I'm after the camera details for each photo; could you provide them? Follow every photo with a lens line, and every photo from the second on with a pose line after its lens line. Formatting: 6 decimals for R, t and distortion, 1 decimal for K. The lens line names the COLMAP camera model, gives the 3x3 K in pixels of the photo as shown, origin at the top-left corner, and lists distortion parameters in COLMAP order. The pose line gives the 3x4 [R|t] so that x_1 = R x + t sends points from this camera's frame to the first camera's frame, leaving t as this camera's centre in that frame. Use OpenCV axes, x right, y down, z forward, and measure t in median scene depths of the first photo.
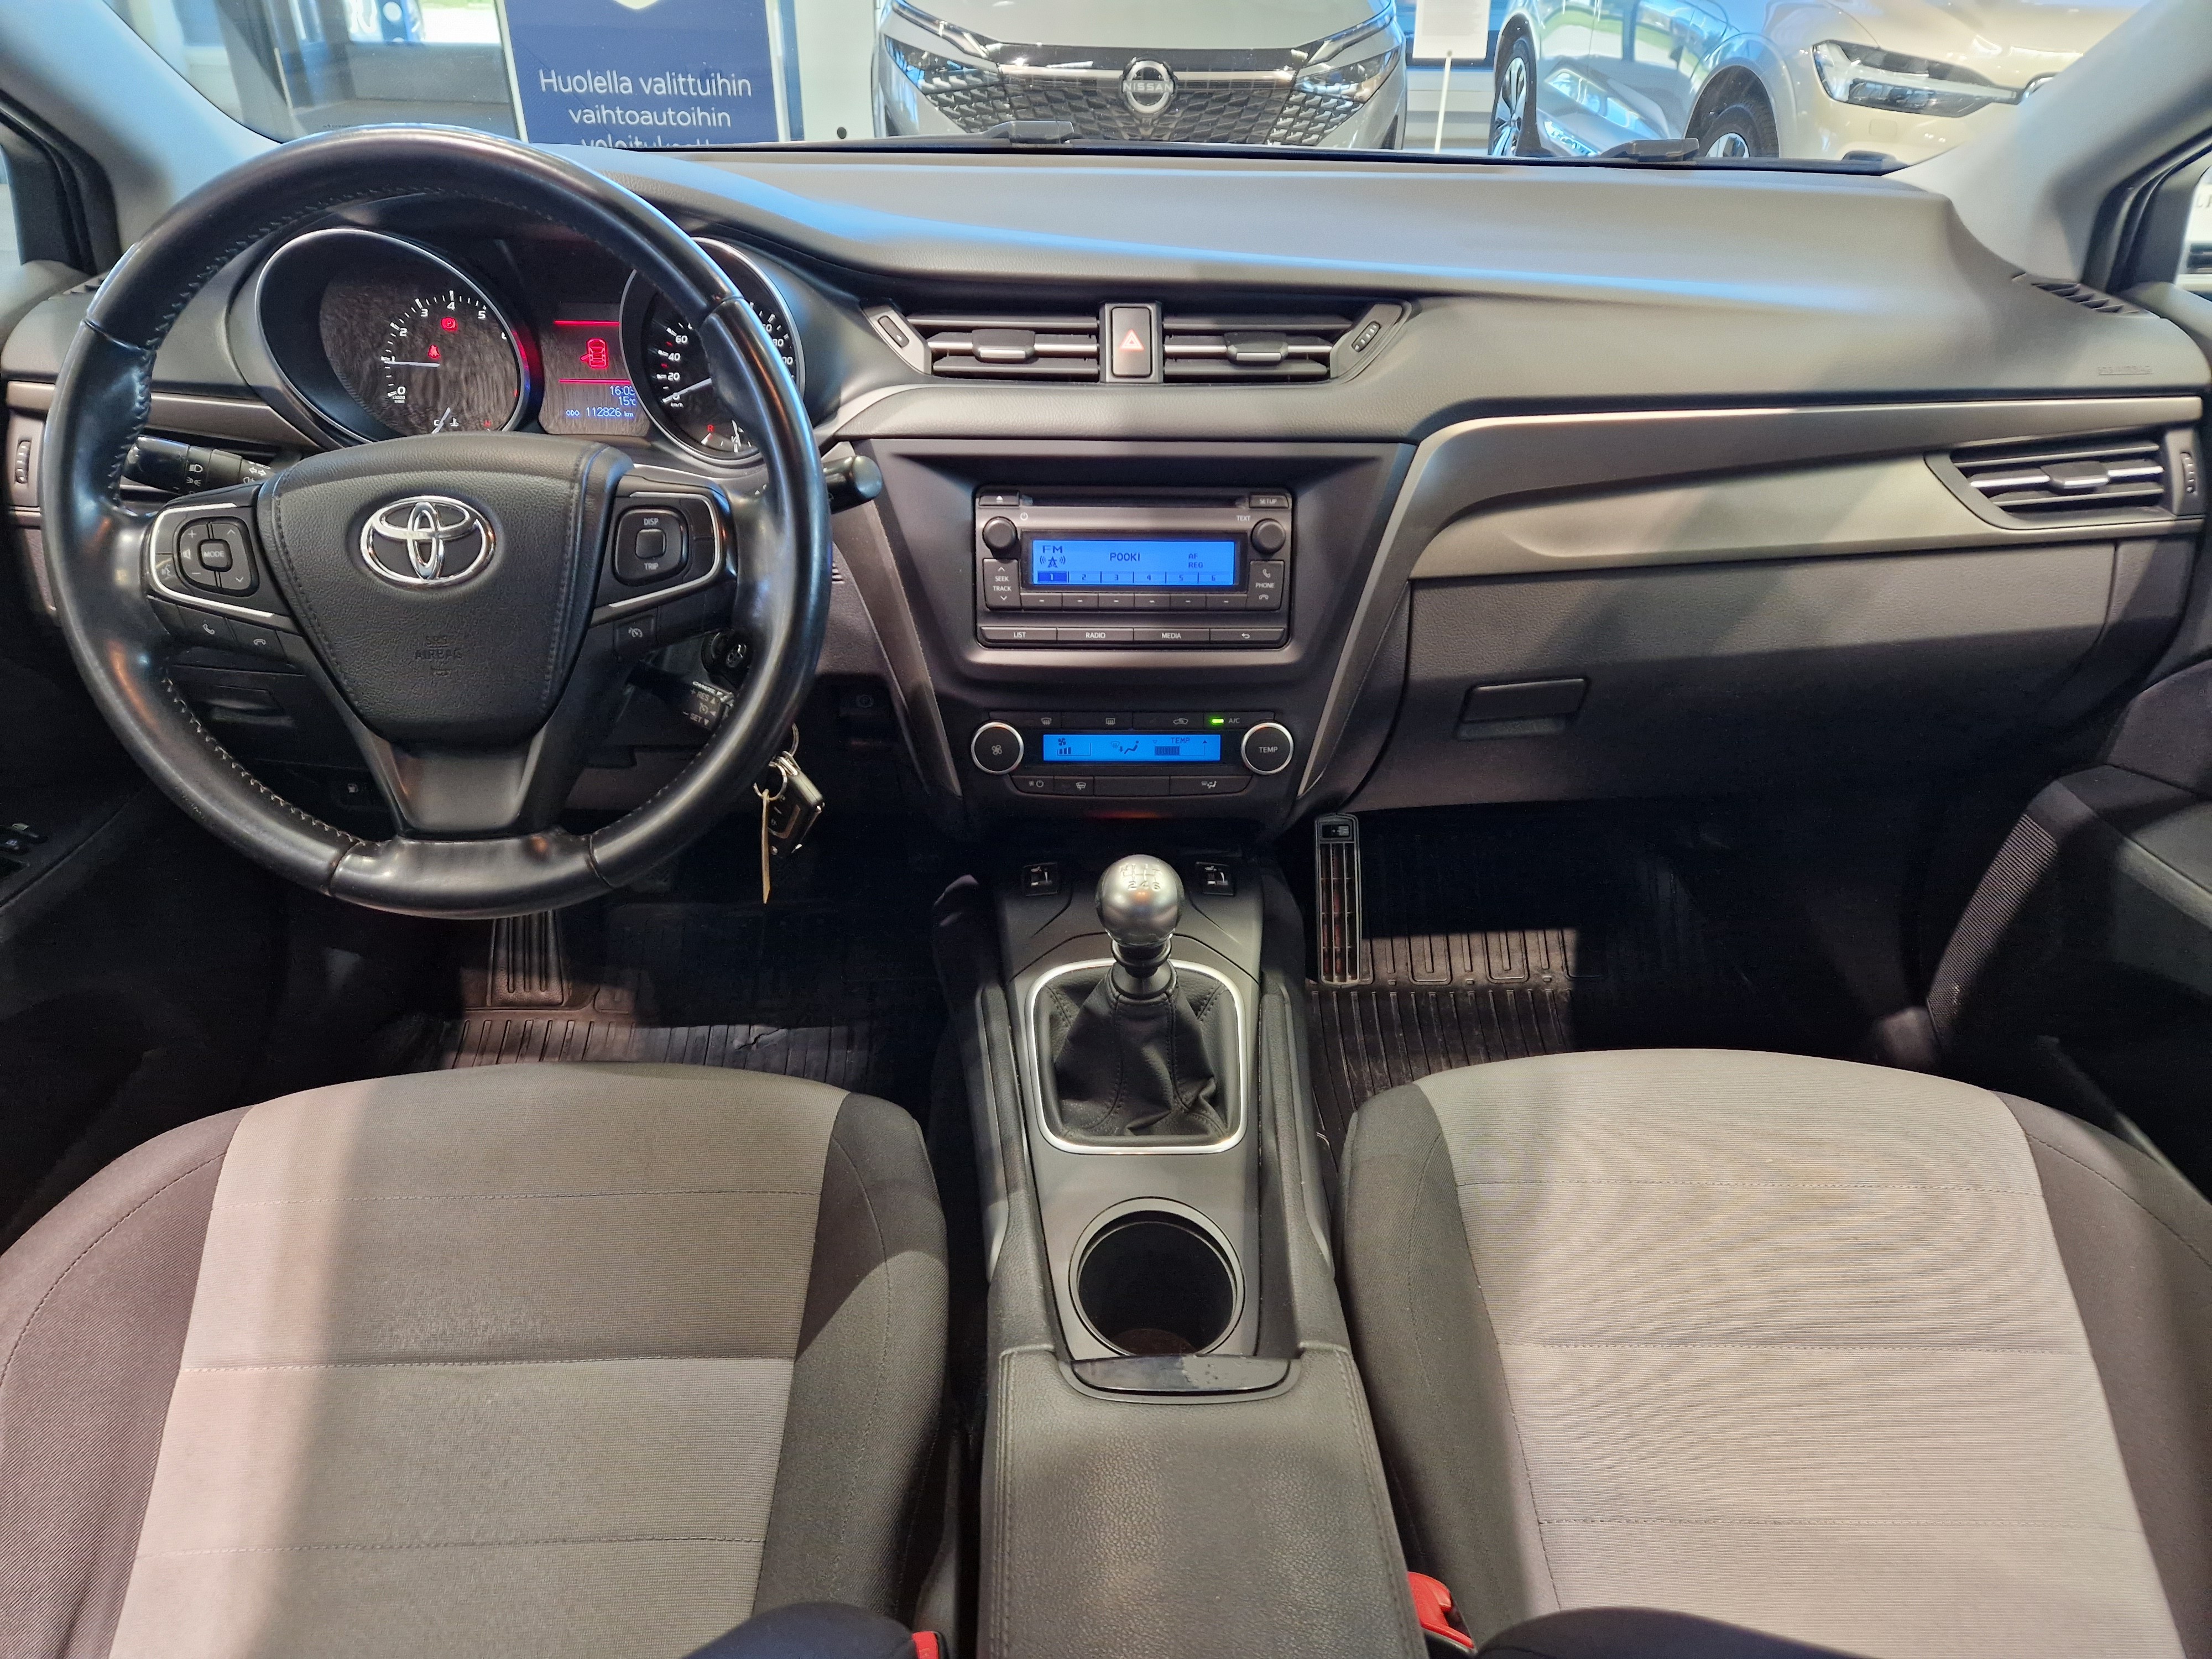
lens RADIAL K [[1517.9, 0, 1150.1], [0, 1517.9, 866.4], [0, 0, 1]] dist [0.062576, -0.062693]
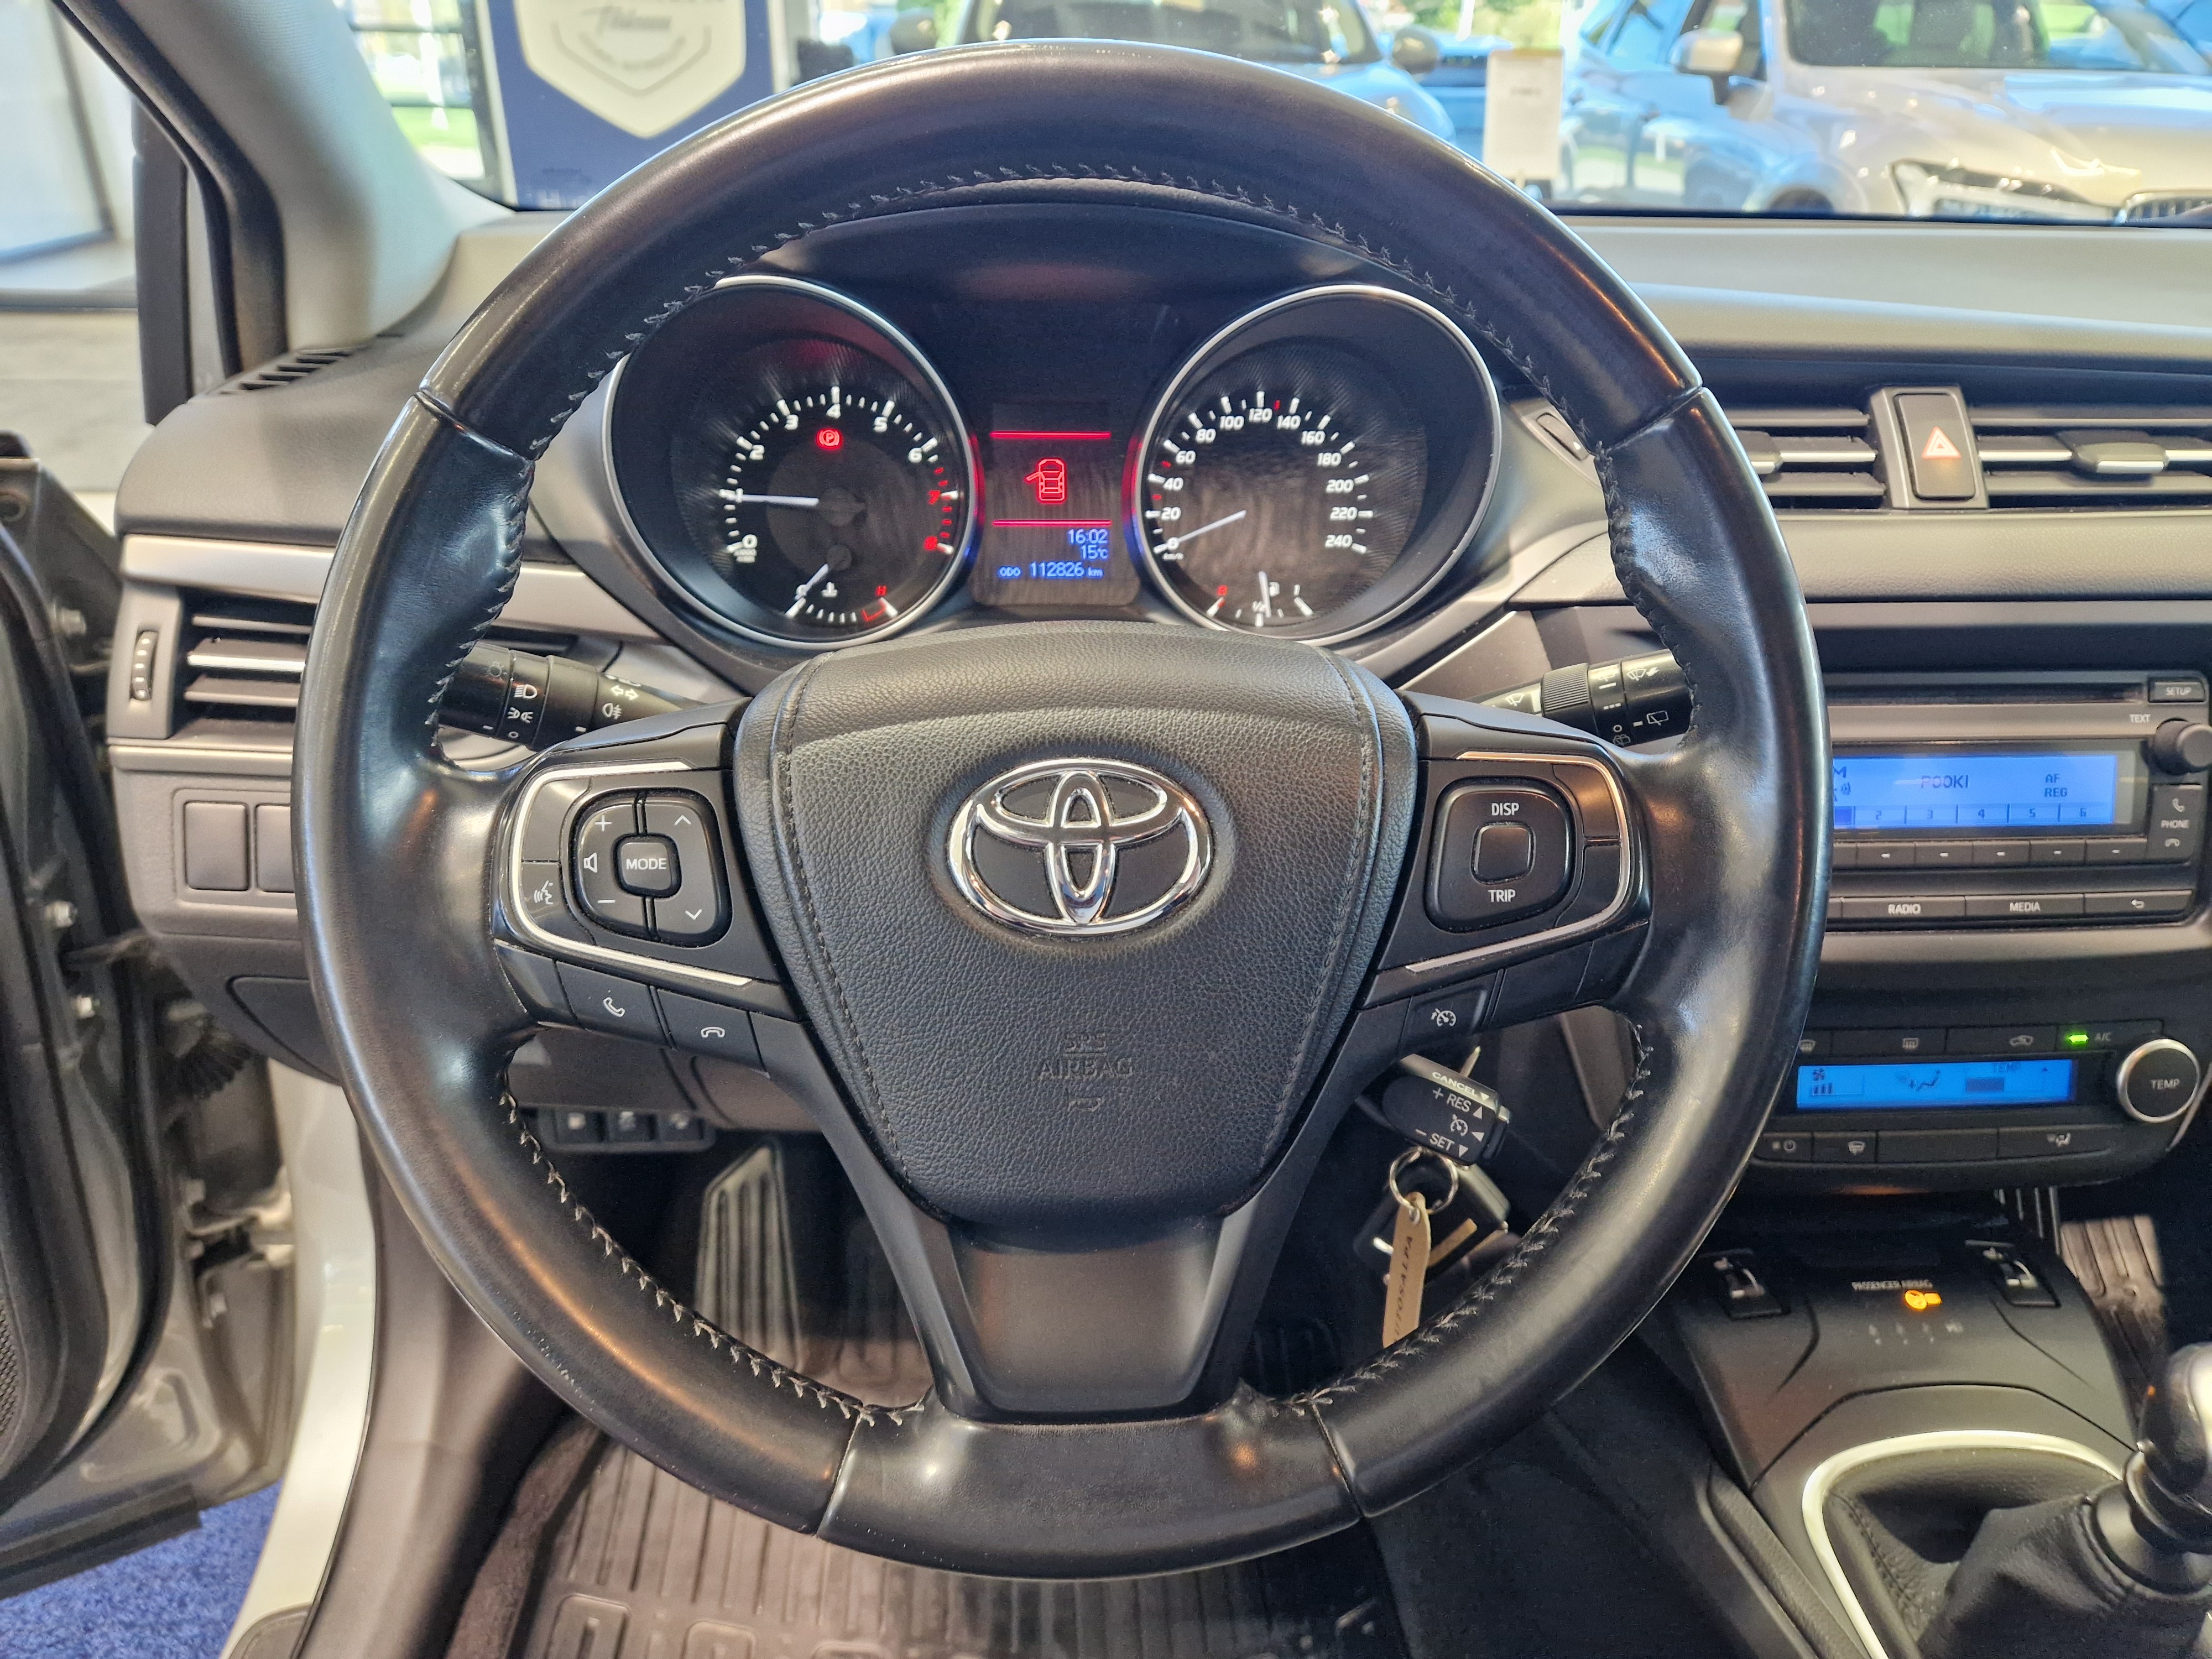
lens RADIAL K [[1494.7, 0, 1120.9], [0, 1494.7, 835.2], [0, 0, 1]] dist [0.074186, -0.100089]
pose [[0.999000, -0.020111, 0.039933, -0.371715], [0.023676, 0.995577, -0.090918, -0.132755], [-0.037928, 0.091773, 0.995057, 0.400339]]
